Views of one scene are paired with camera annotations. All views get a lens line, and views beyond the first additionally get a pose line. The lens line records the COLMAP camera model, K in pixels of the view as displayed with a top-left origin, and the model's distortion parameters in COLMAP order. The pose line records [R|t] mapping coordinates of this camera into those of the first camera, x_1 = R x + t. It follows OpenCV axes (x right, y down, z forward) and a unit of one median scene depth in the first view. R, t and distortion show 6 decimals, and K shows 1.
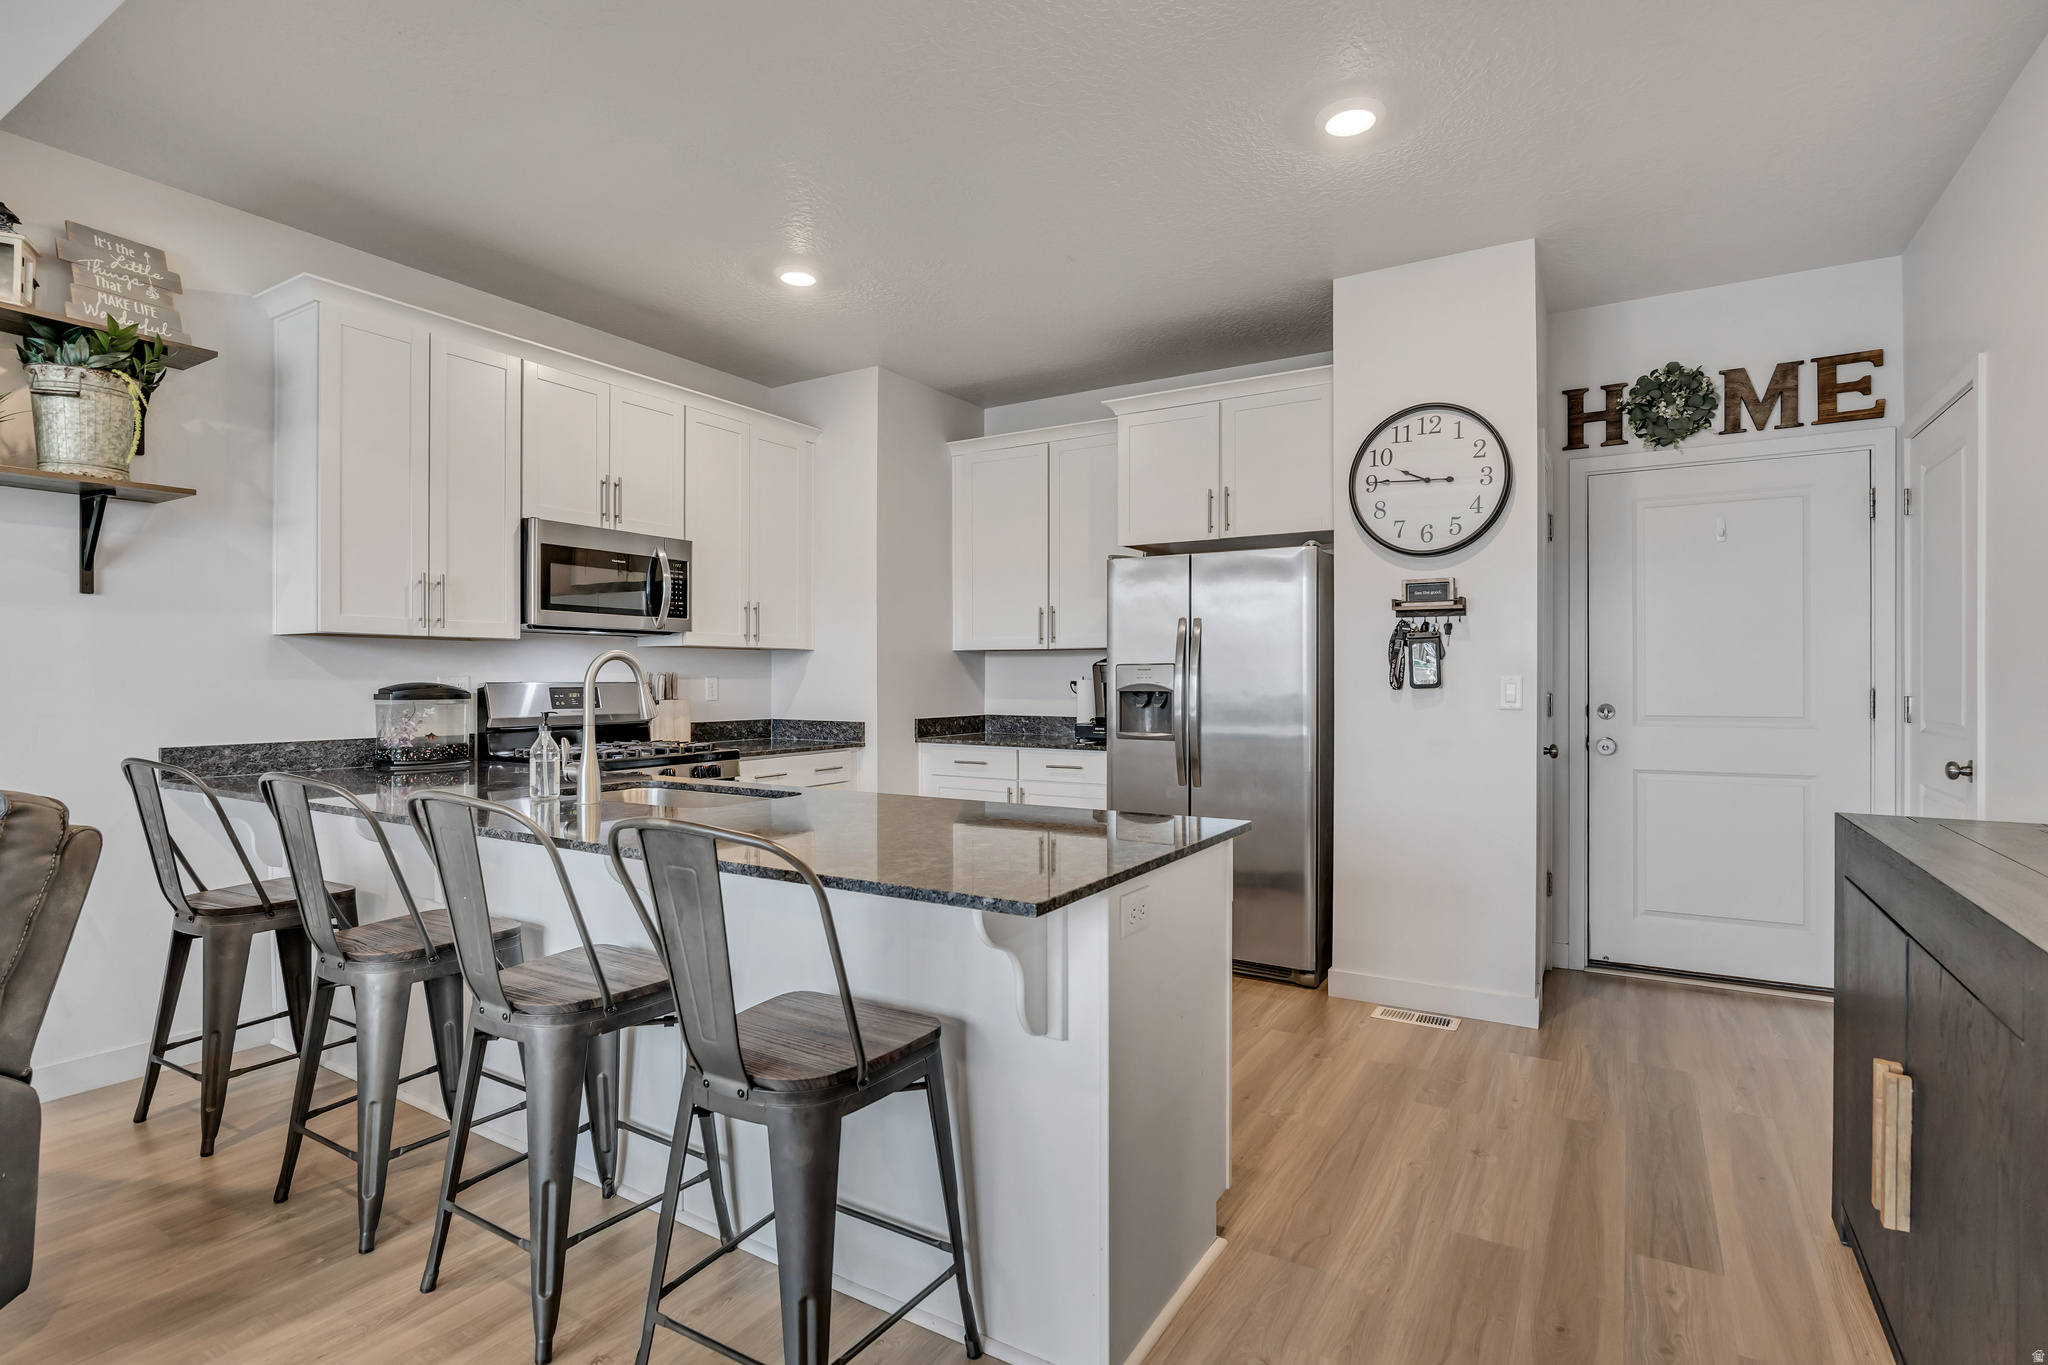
lens RADIAL K [[992.1, 0, 1031.8], [0, 992.1, 679.8], [0, 0, 1]] dist [0.000078, -0.001111]
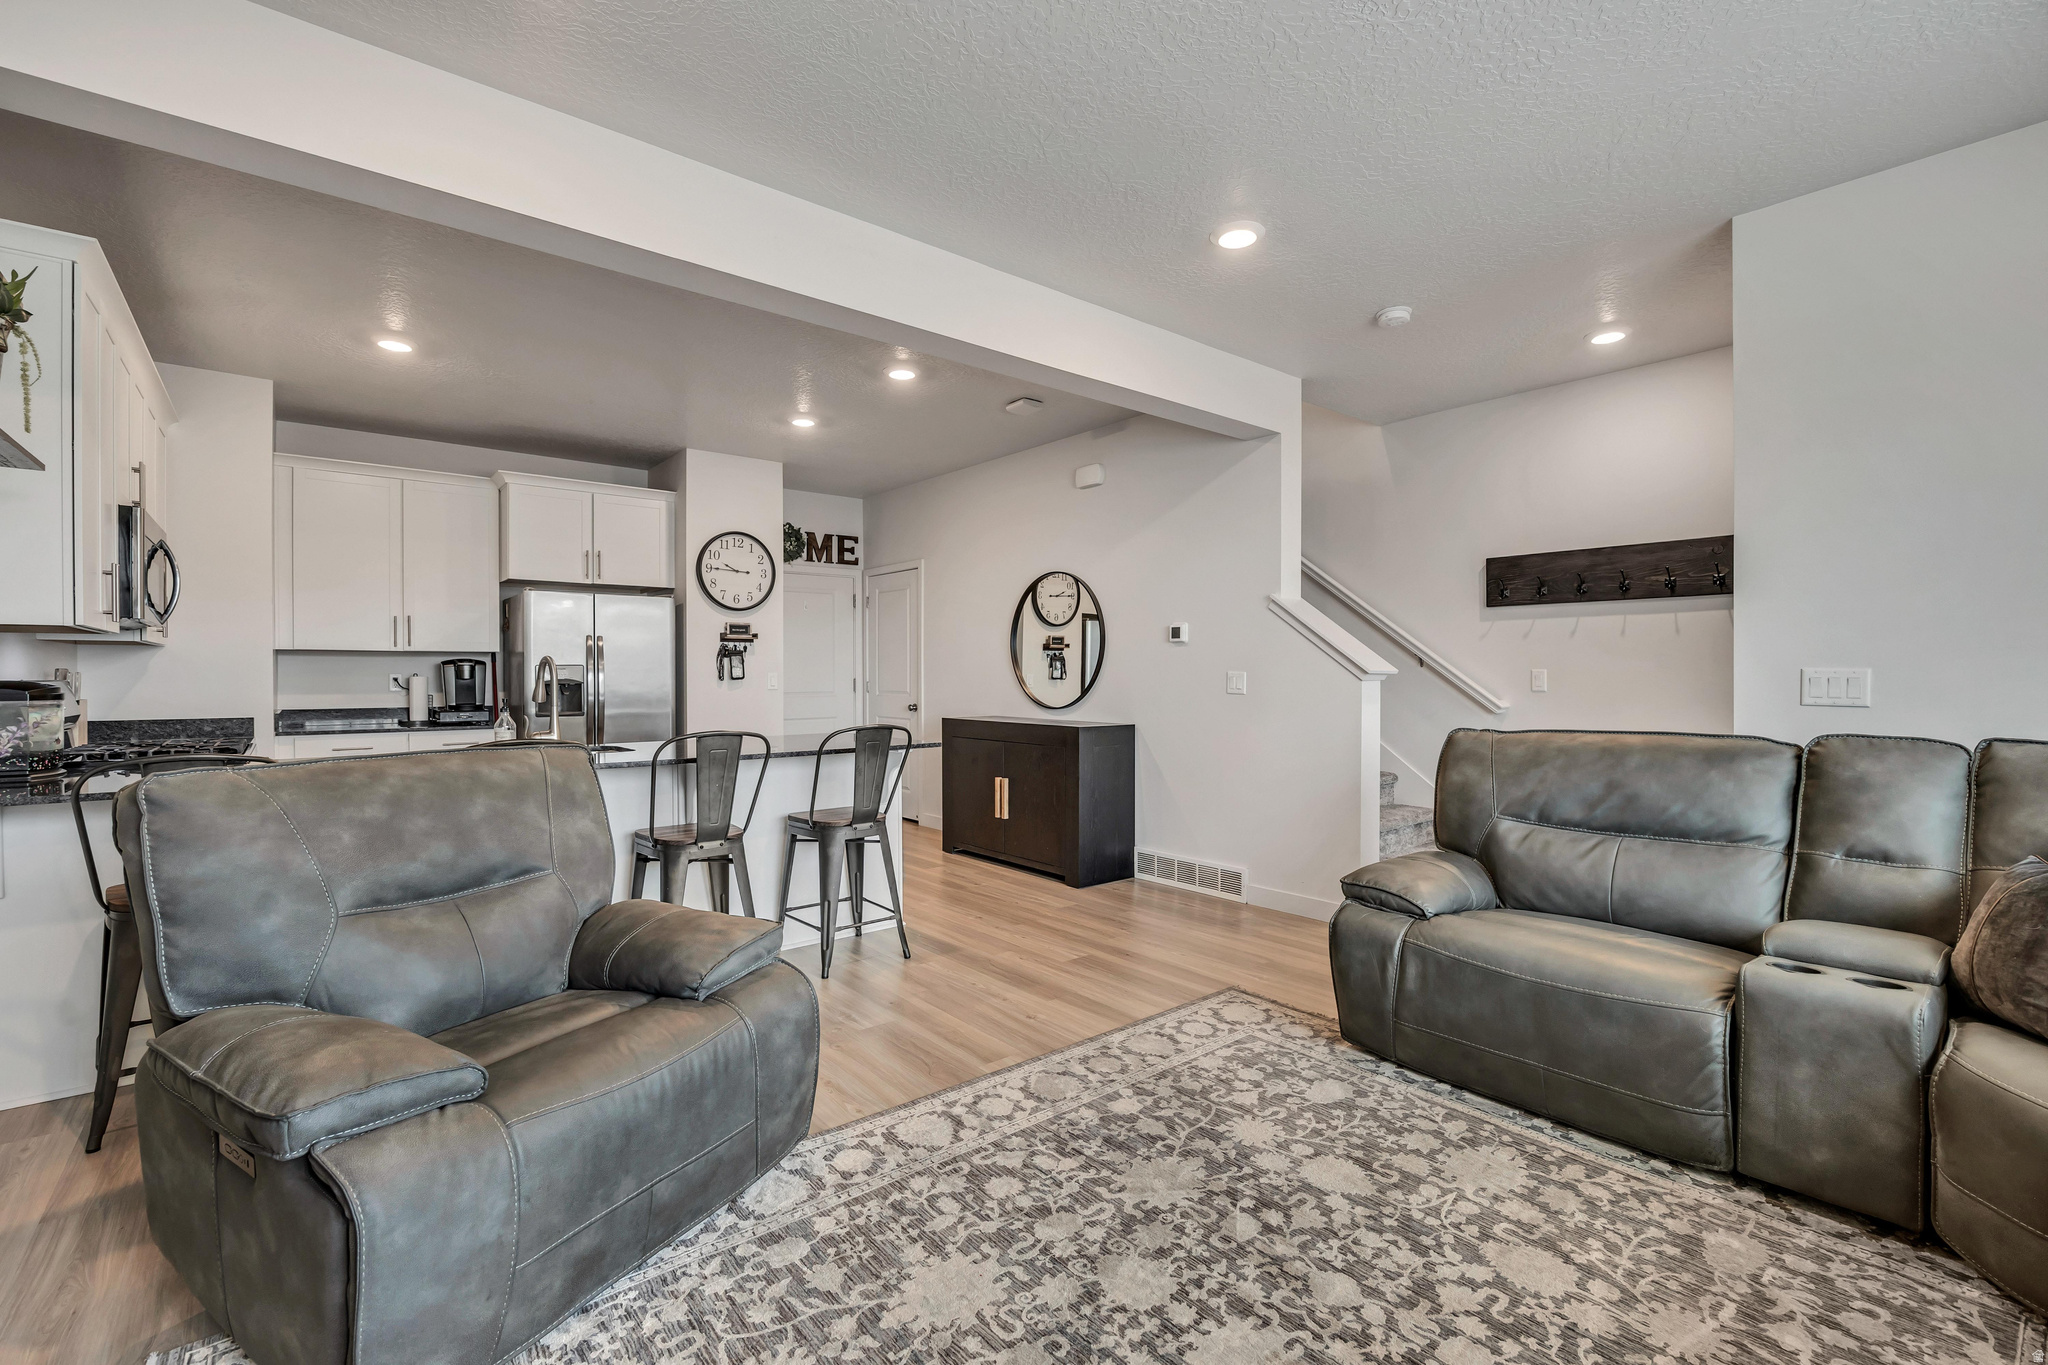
lens RADIAL K [[904.8, 0, 1022.0], [0, 904.8, 679.2], [0, 0, 1]] dist [-0.001317, -0.000086]
pose [[0.336421, -0.005842, 0.941693, -1.041648], [0.003203, 0.999982, 0.005059, 0.000325], [-0.941706, 0.001315, 0.336434, -0.104618]]
